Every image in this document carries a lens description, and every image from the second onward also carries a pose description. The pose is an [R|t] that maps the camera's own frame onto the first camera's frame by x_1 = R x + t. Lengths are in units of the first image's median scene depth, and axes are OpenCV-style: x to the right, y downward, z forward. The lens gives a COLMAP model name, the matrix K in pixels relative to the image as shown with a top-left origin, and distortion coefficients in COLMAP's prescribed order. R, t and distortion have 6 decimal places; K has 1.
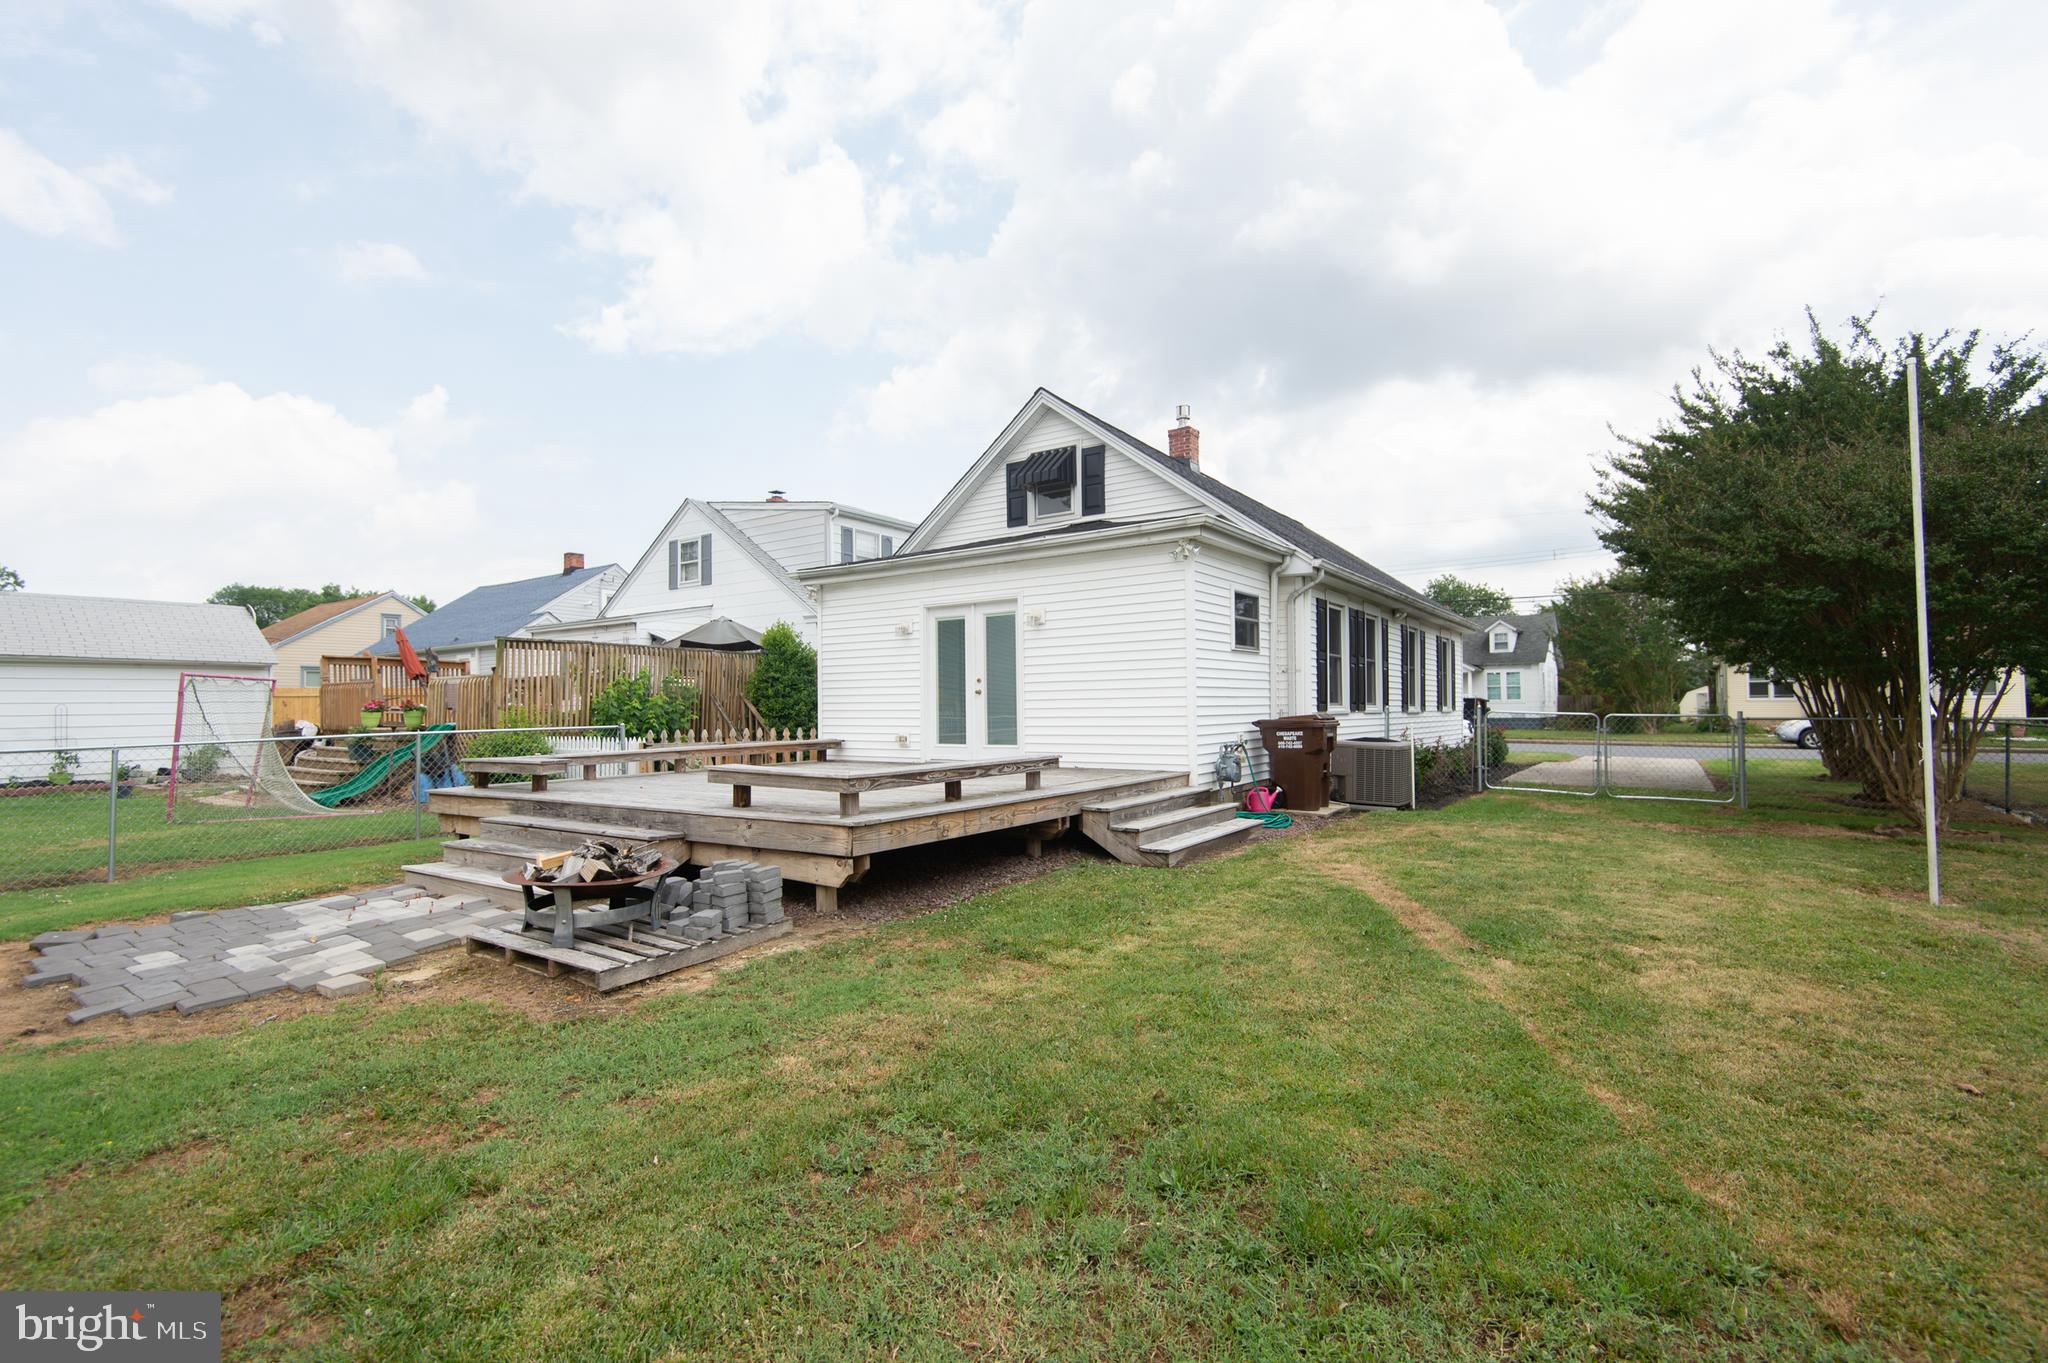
lens RADIAL K [[924.0, 0, 1029.5], [0, 924.0, 678.4], [0, 0, 1]] dist [0.043639, -0.037713]
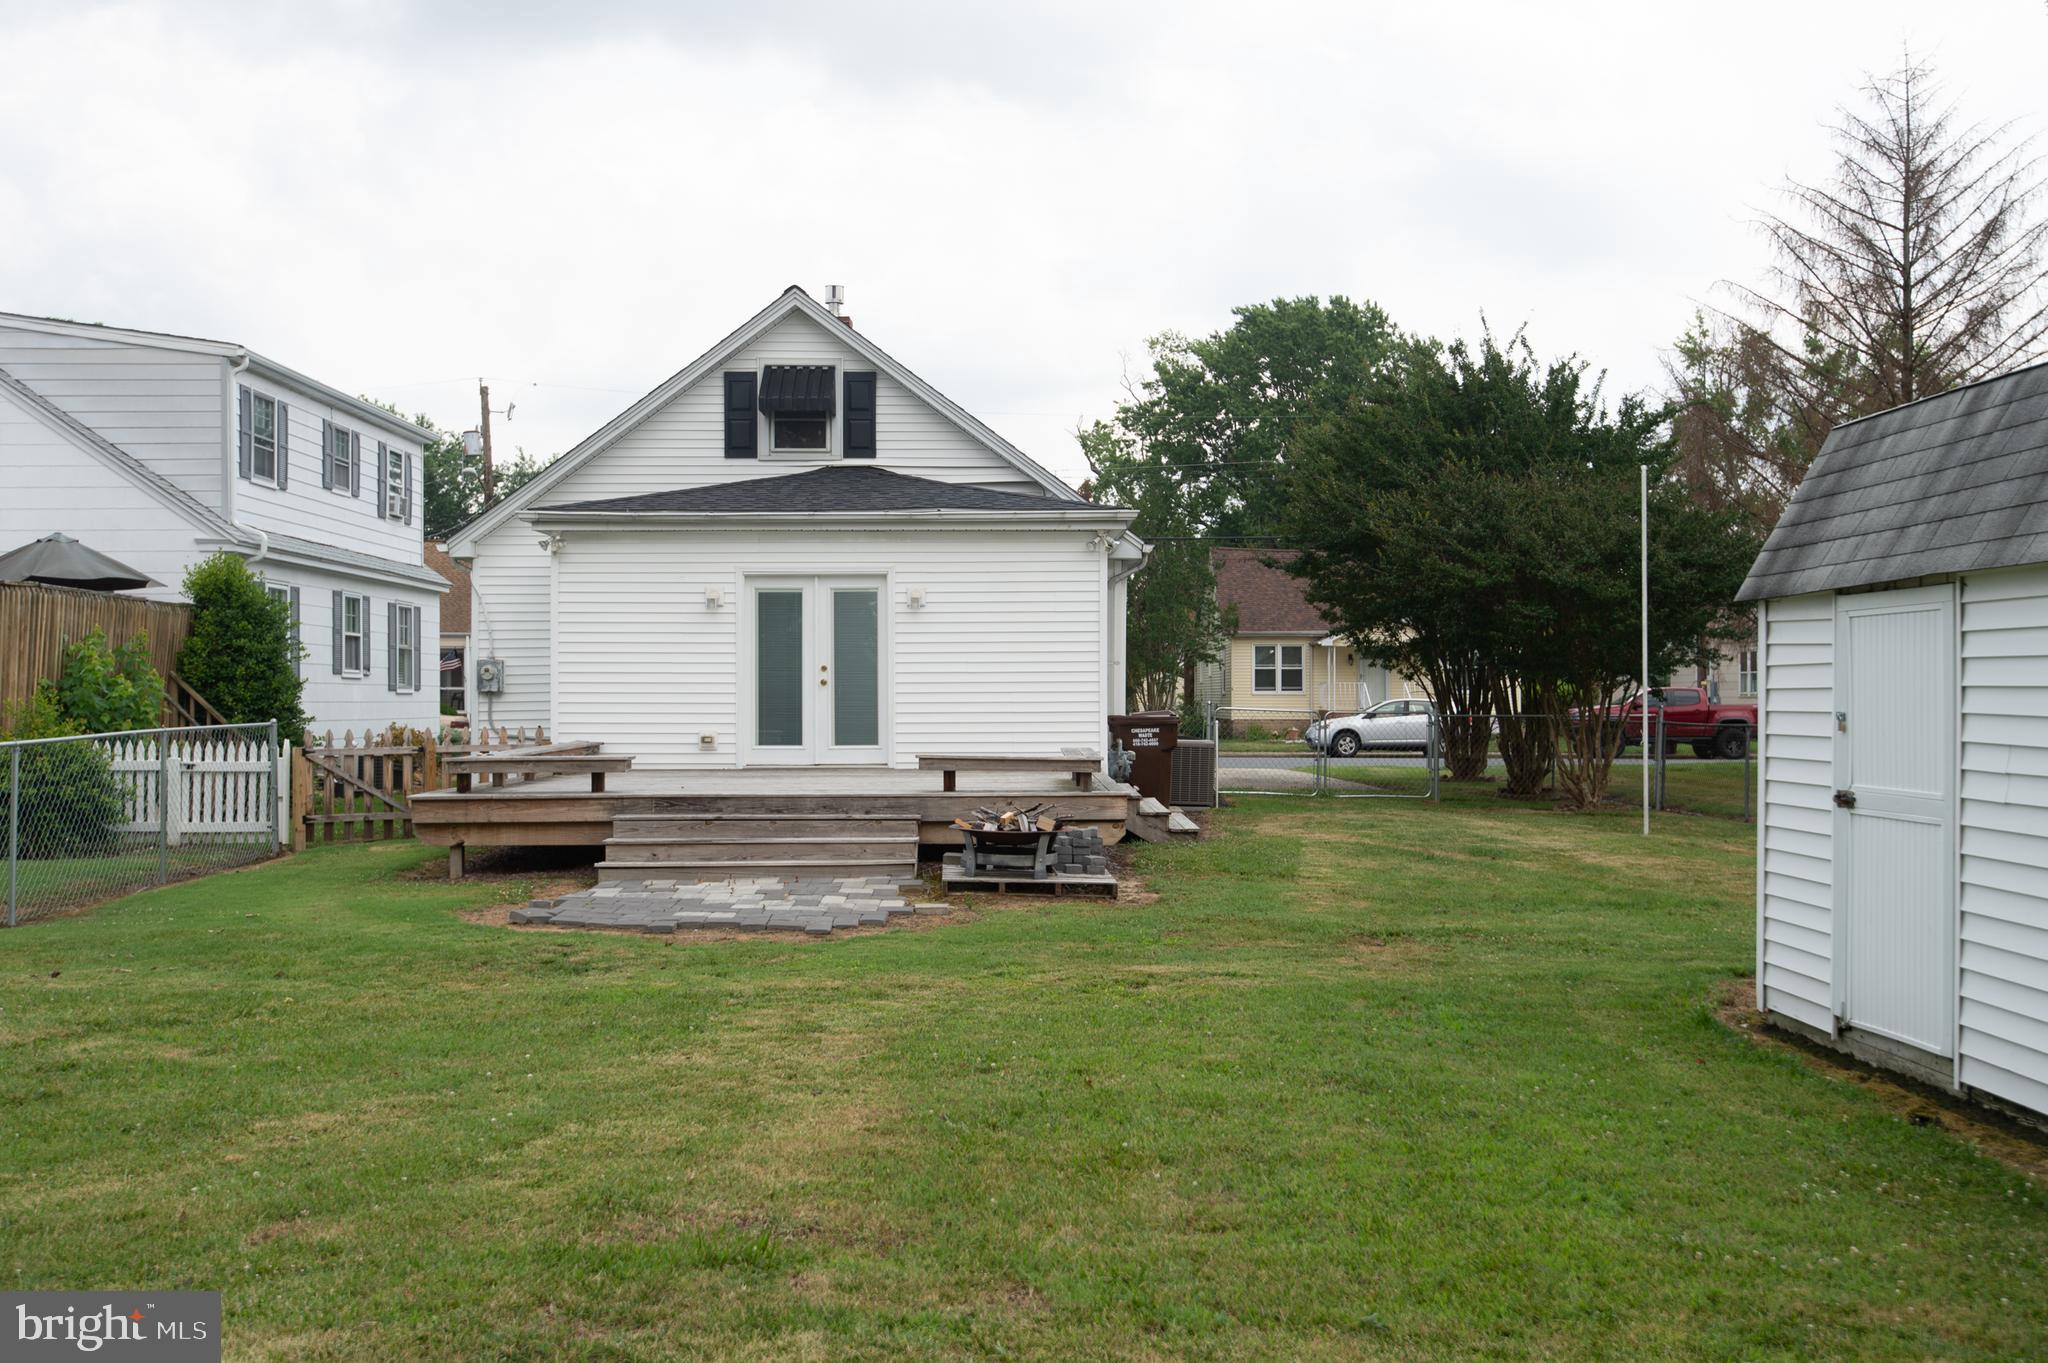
lens RADIAL K [[2101.8, 0, 1024.0], [0, 2101.8, 681.5], [0, 0, 1]] dist [0.007753, -0.003964]
pose [[0.805697, 0.010958, 0.592226, -0.914646], [-0.024327, 0.999597, 0.014600, -0.015730], [-0.591828, -0.026170, 0.805640, -0.558221]]
